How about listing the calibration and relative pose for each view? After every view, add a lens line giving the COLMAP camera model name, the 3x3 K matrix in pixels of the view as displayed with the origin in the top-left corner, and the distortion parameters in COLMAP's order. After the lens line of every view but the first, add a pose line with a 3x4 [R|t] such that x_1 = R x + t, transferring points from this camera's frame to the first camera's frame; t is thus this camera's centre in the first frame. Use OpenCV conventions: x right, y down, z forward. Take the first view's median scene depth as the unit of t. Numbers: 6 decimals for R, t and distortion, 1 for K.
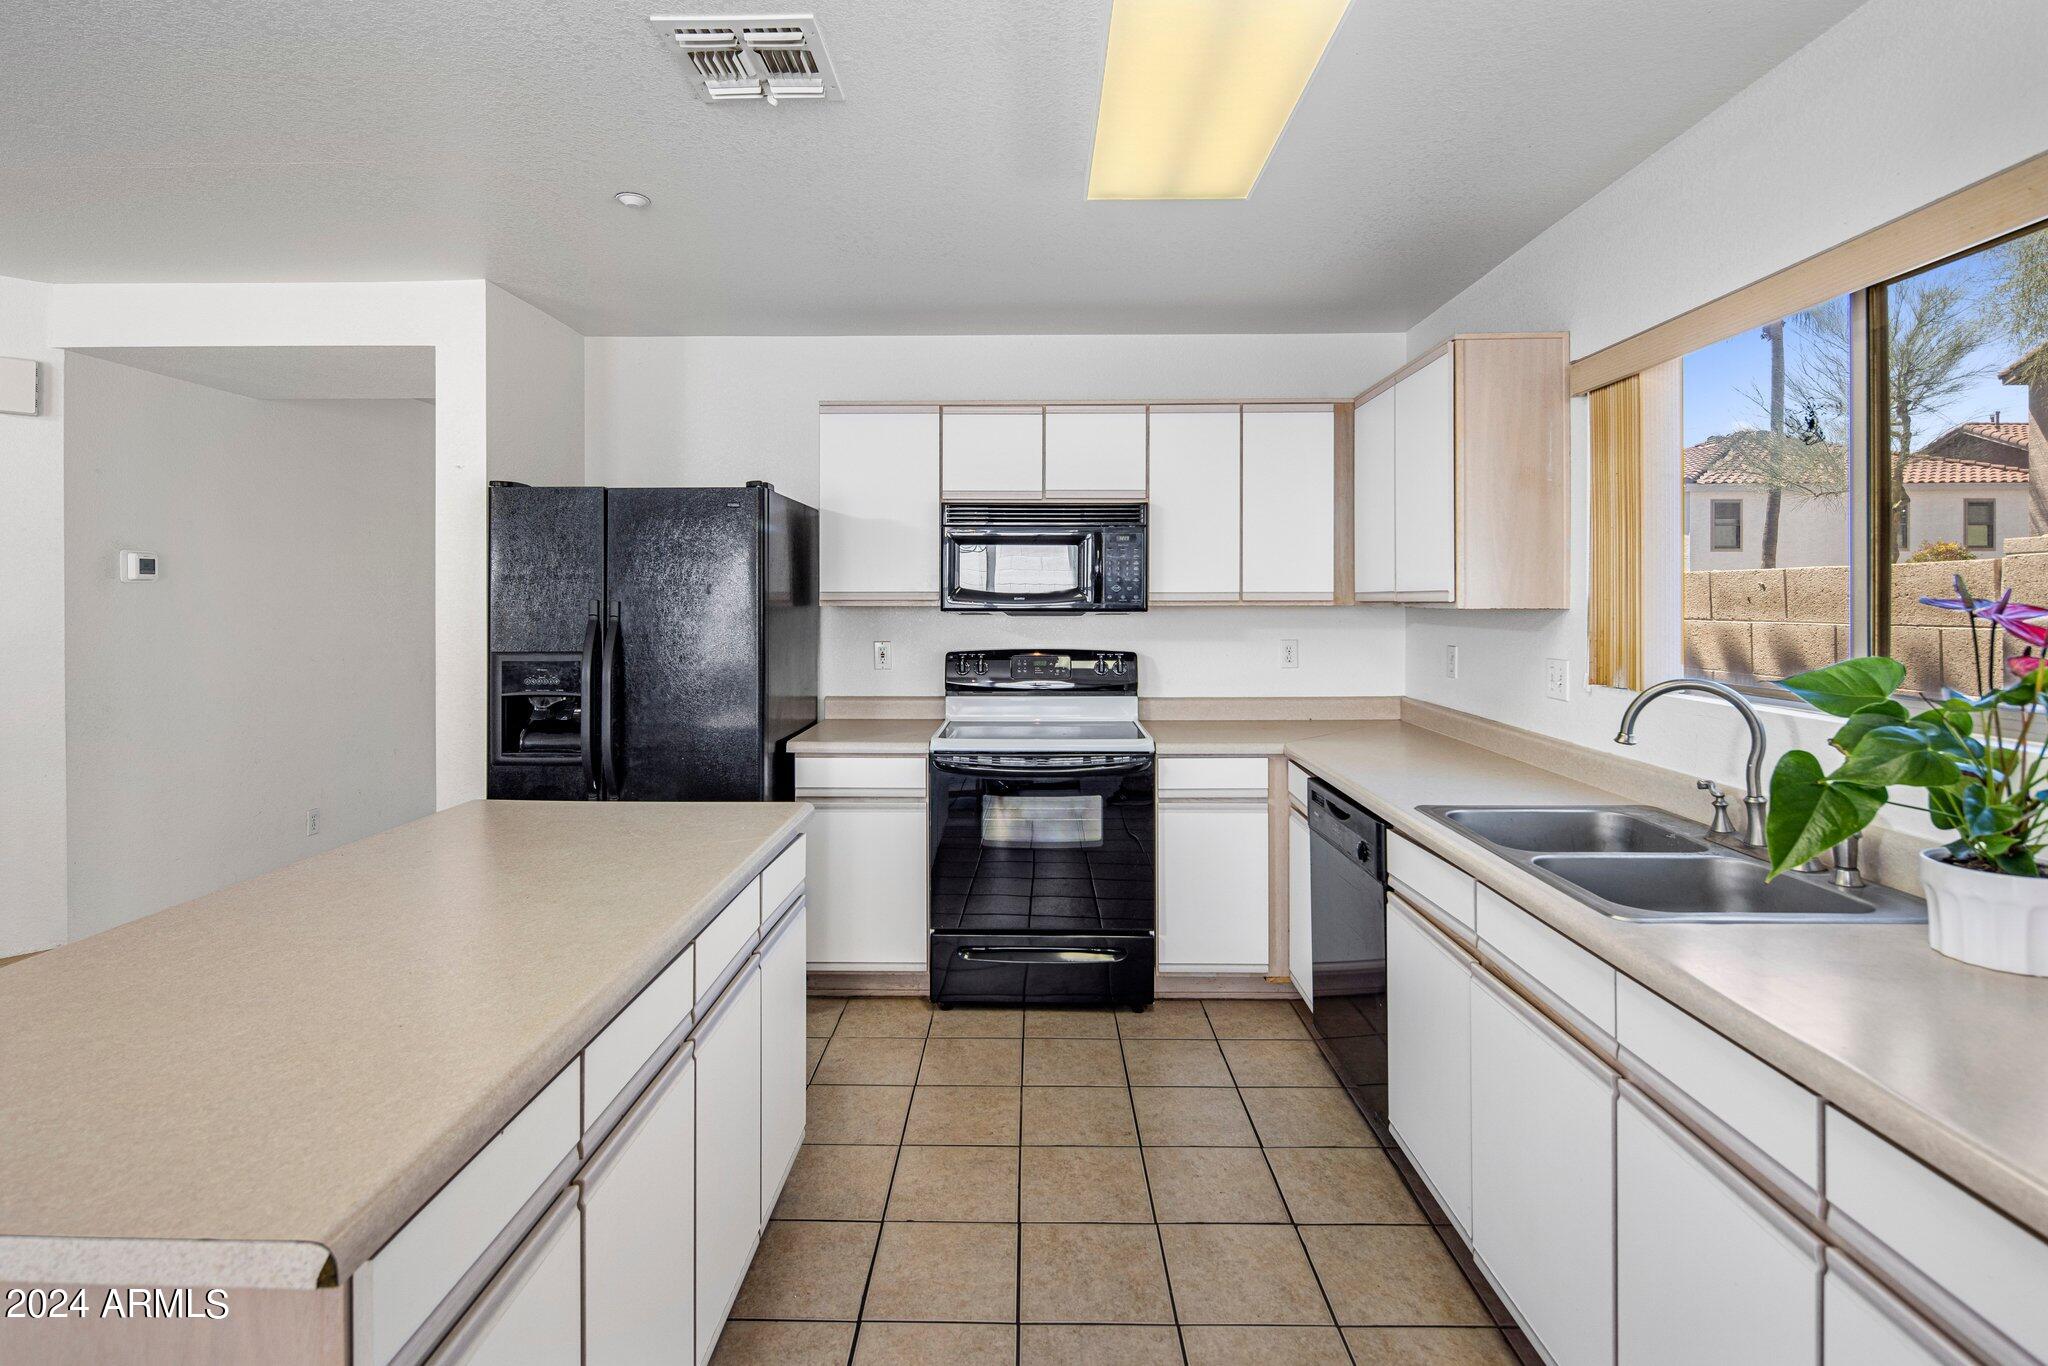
lens RADIAL K [[1016.1, 0, 1021.2], [0, 1016.1, 585.6], [0, 0, 1]] dist [-0.001024, -0.000144]
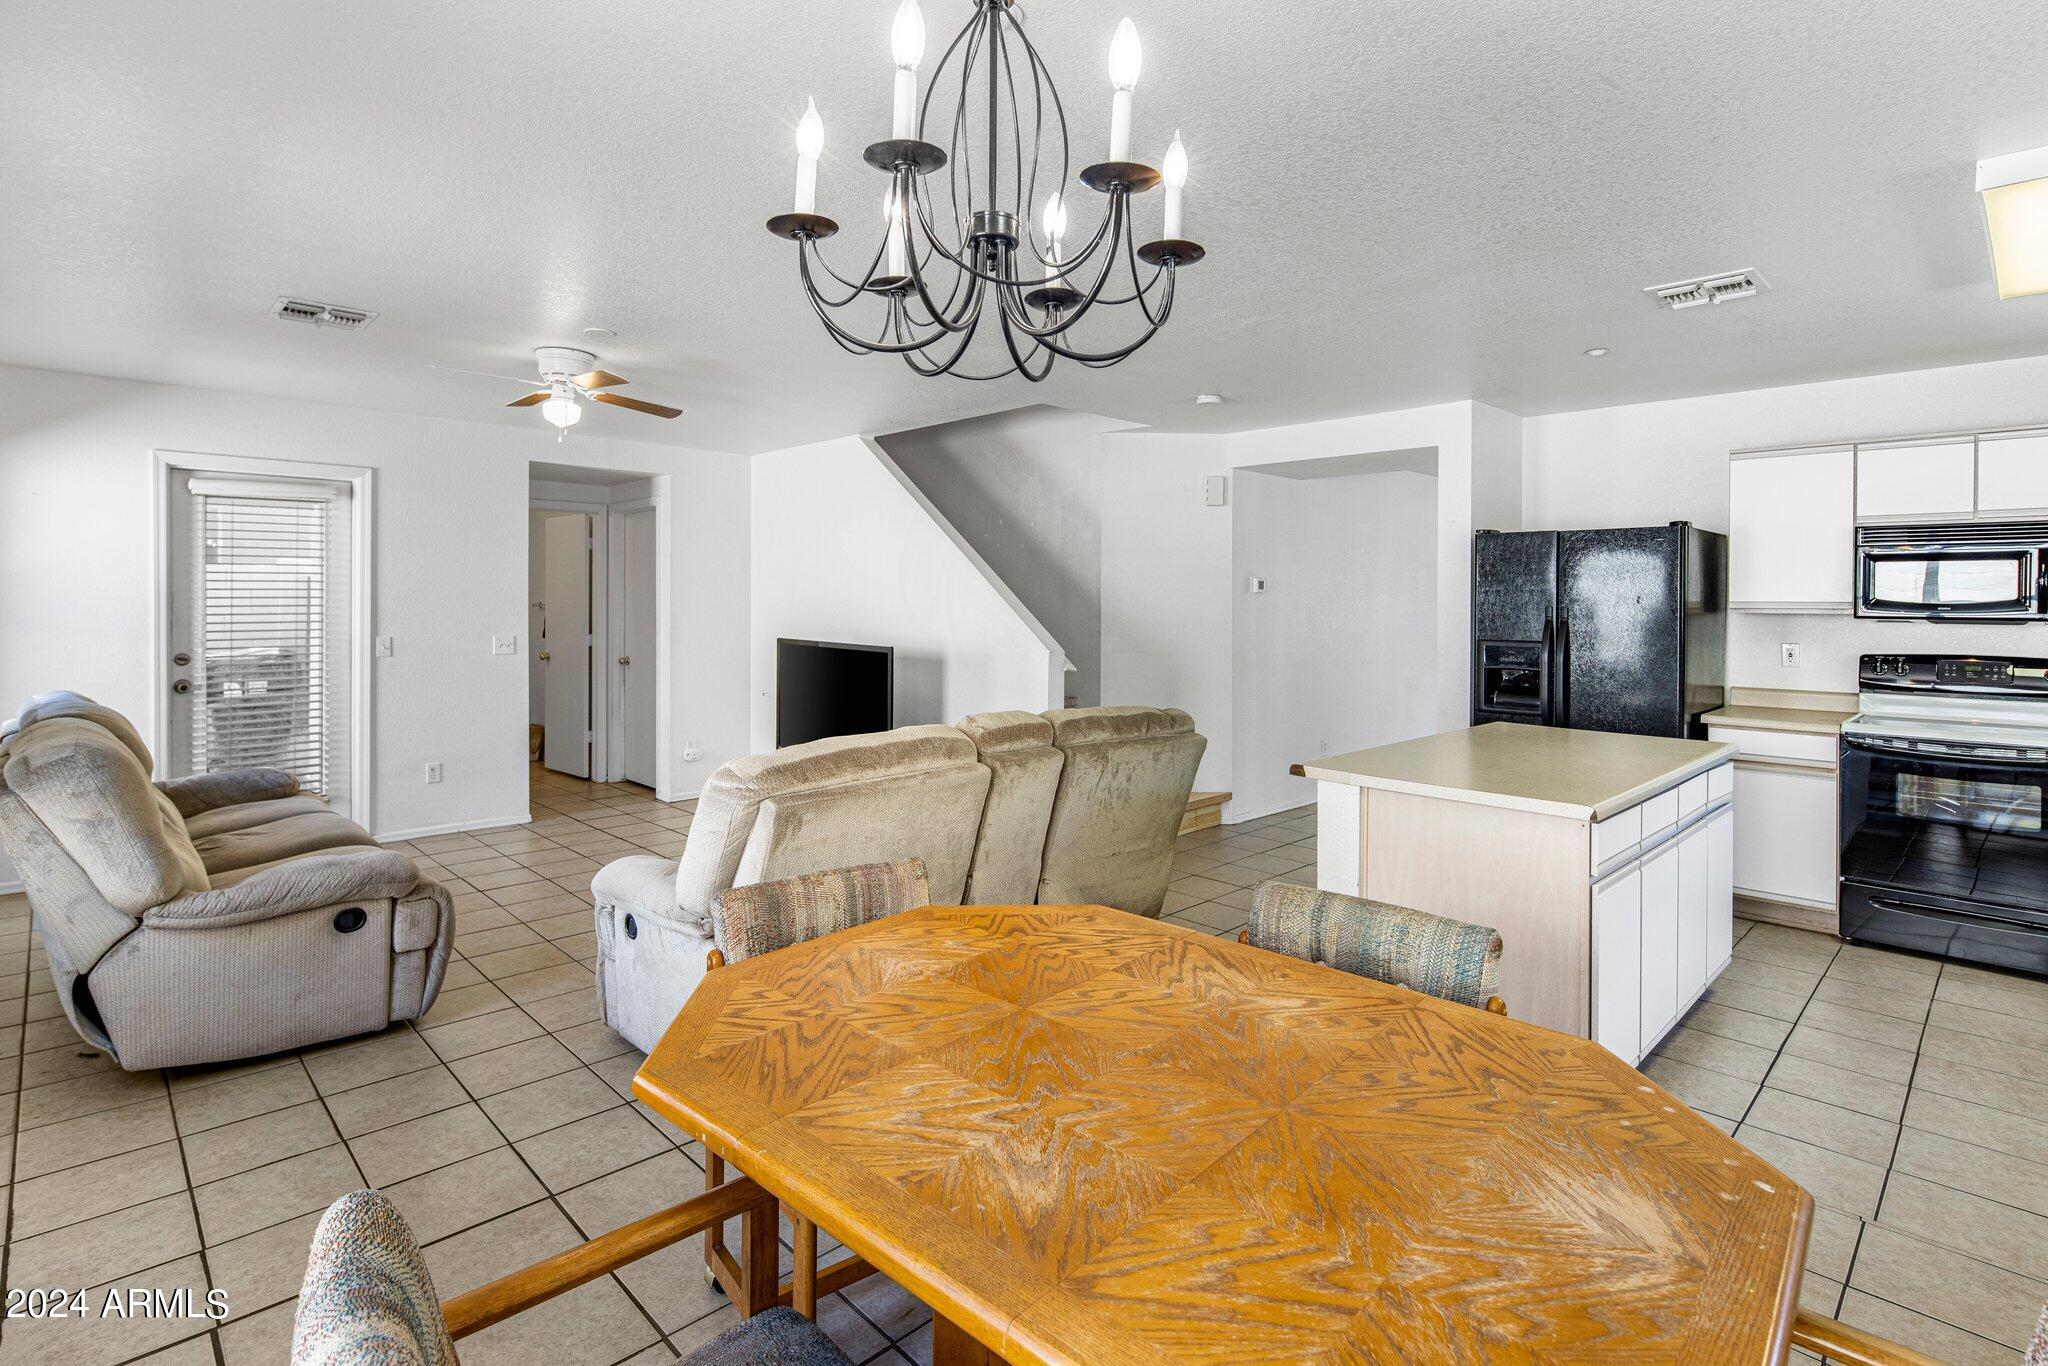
lens RADIAL K [[989.9, 0, 1011.5], [0, 989.9, 603.5], [0, 0, 1]] dist [-0.004418, -0.000554]
pose [[0.706466, 0.006936, -0.707713, 0.040773], [-0.000473, 0.999956, 0.009328, -0.002633], [0.707746, -0.006255, 0.706439, -0.506967]]
